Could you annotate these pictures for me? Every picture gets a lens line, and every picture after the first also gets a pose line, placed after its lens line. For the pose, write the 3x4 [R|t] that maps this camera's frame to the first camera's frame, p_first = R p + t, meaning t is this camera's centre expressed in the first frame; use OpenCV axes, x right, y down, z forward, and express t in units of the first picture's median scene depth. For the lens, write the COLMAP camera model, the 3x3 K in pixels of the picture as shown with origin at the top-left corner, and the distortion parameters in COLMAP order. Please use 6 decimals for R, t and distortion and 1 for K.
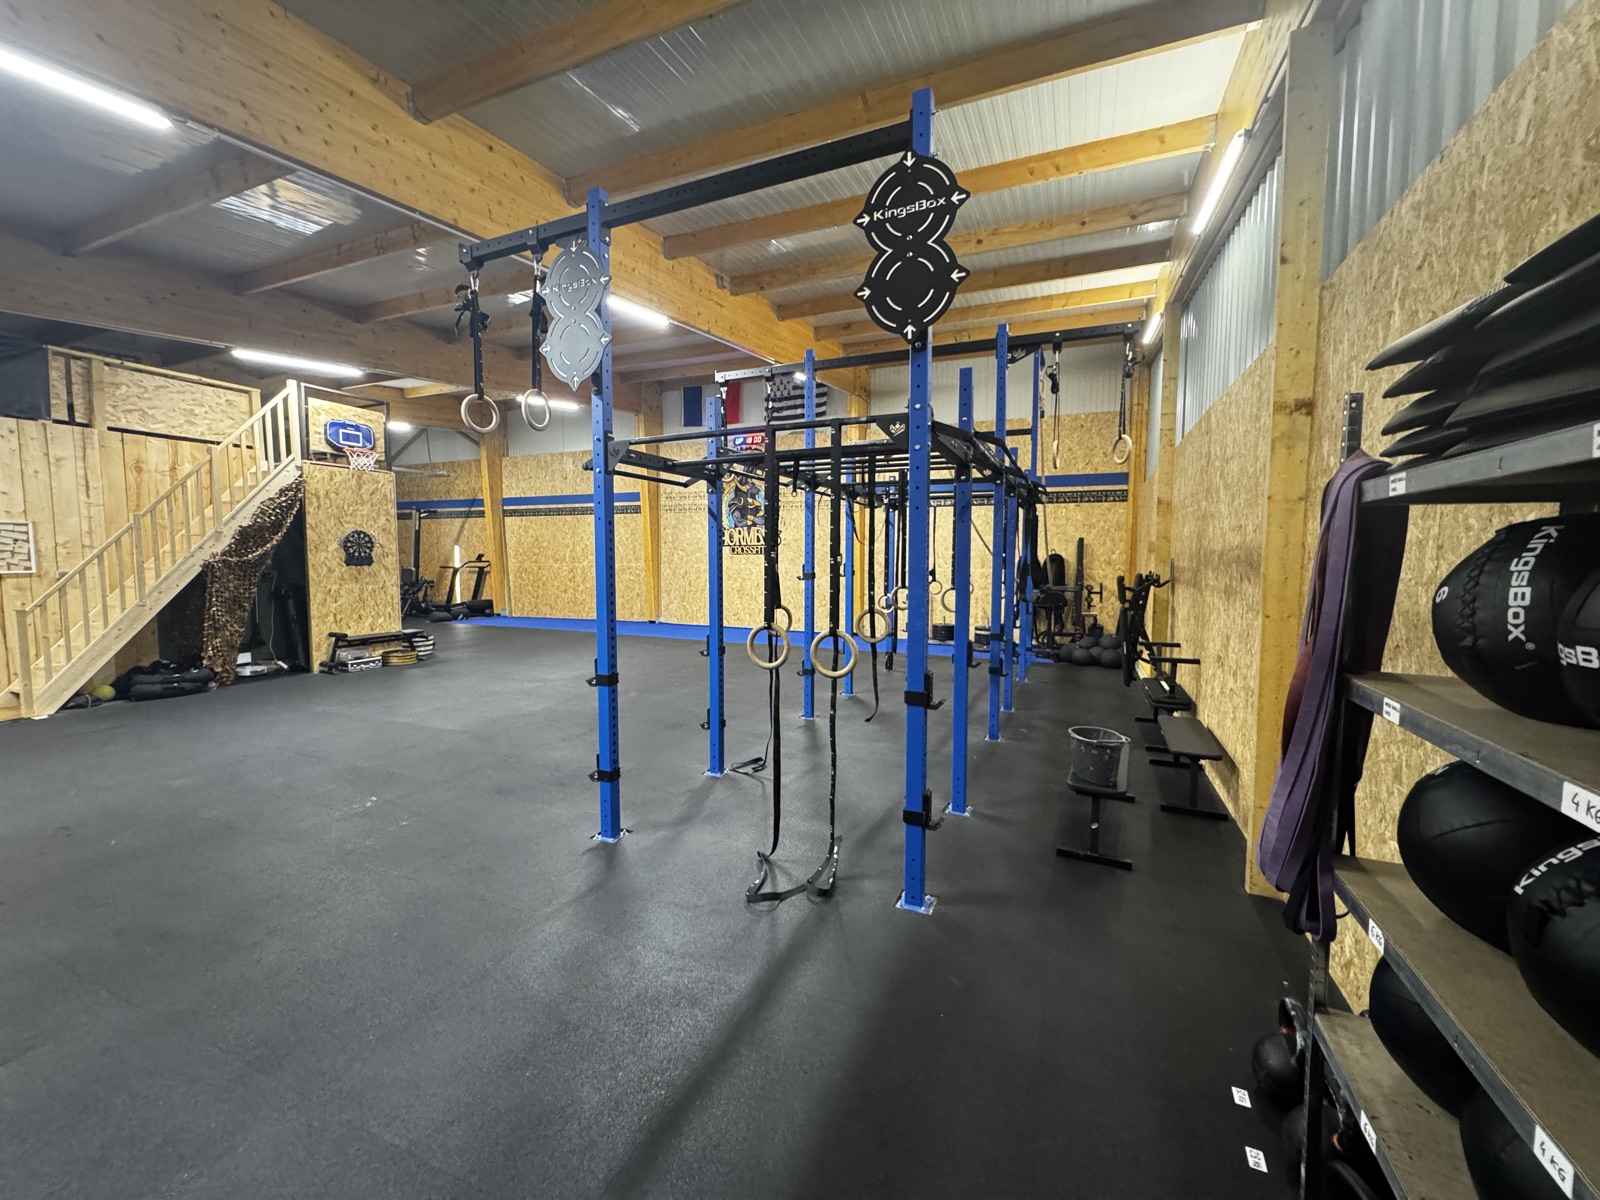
lens RADIAL K [[643.5, 0, 796.8], [0, 643.5, 597.0], [0, 0, 1]] dist [0.000072, 0.000001]
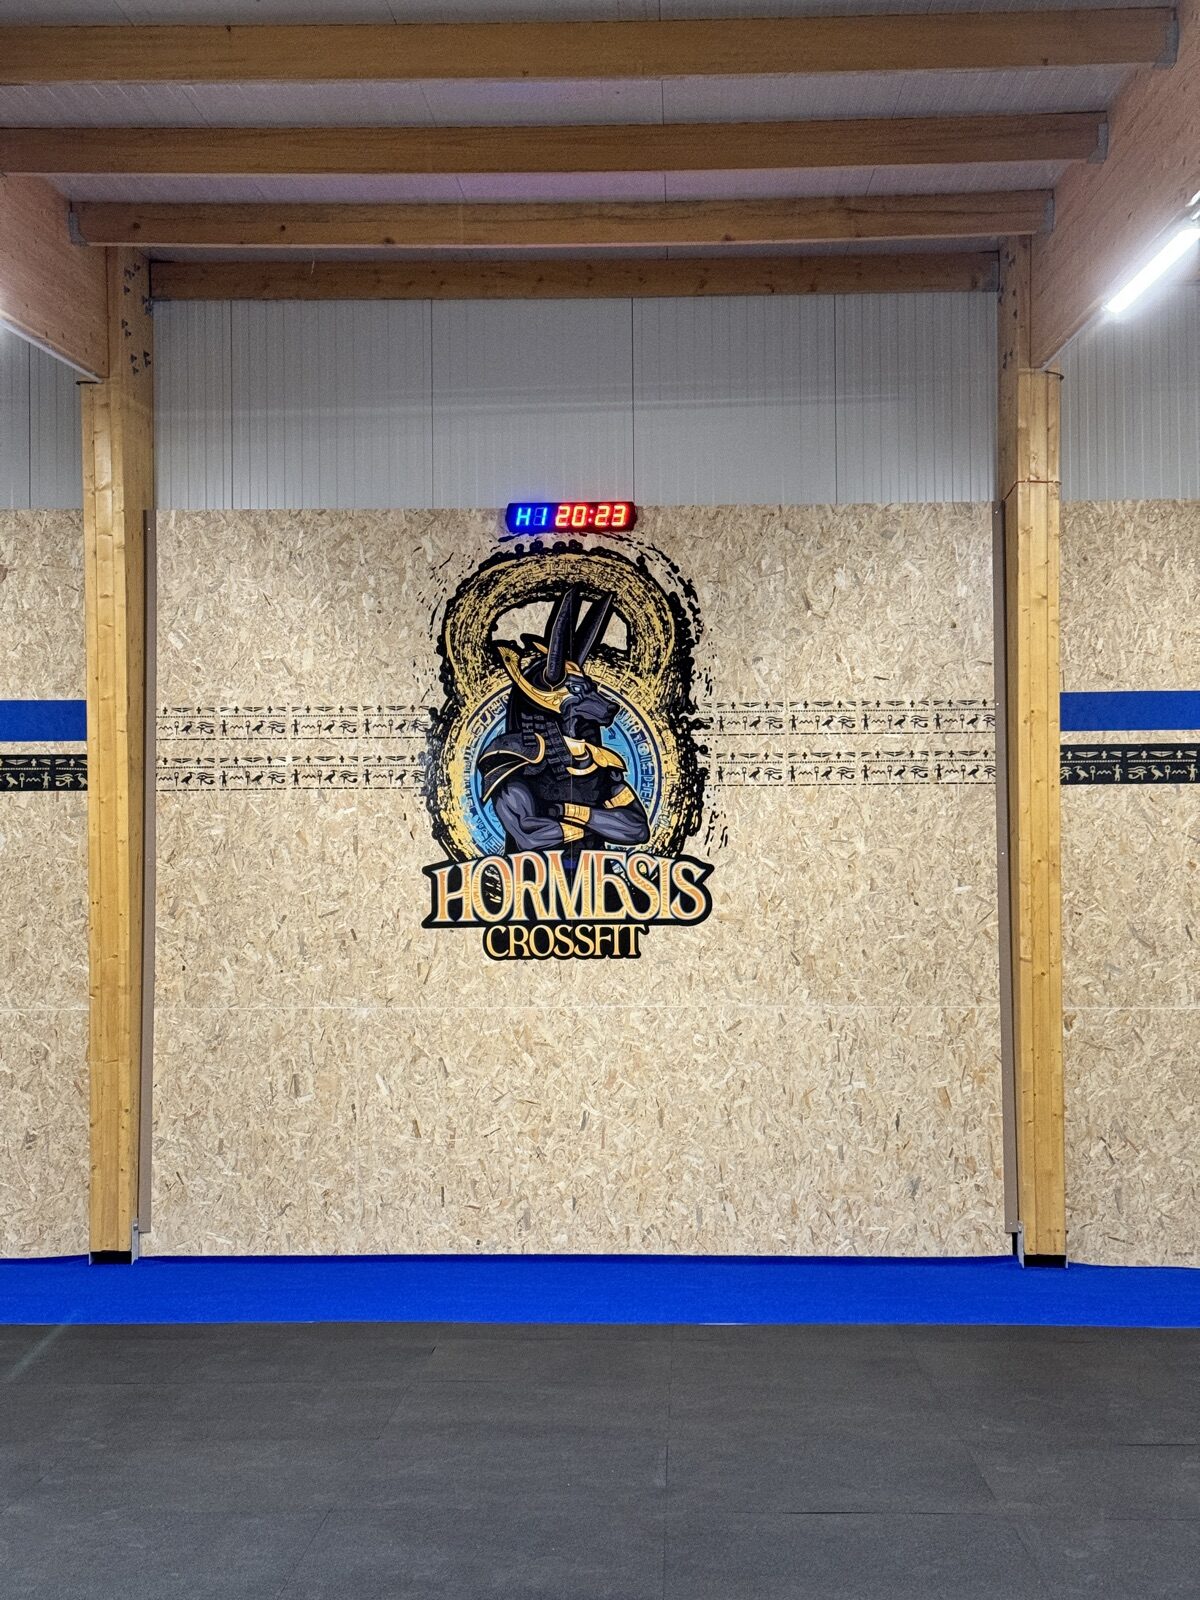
lens RADIAL K [[2268.7, 0, 599.0], [0, 2268.7, 810.4], [0, 0, 1]] dist [0.199325, 0.000000]
pose [[0.939108, 0.014487, 0.343318, -0.370103], [0.031701, 0.991198, -0.128538, -0.008568], [-0.342158, 0.131595, 0.930382, 0.158825]]
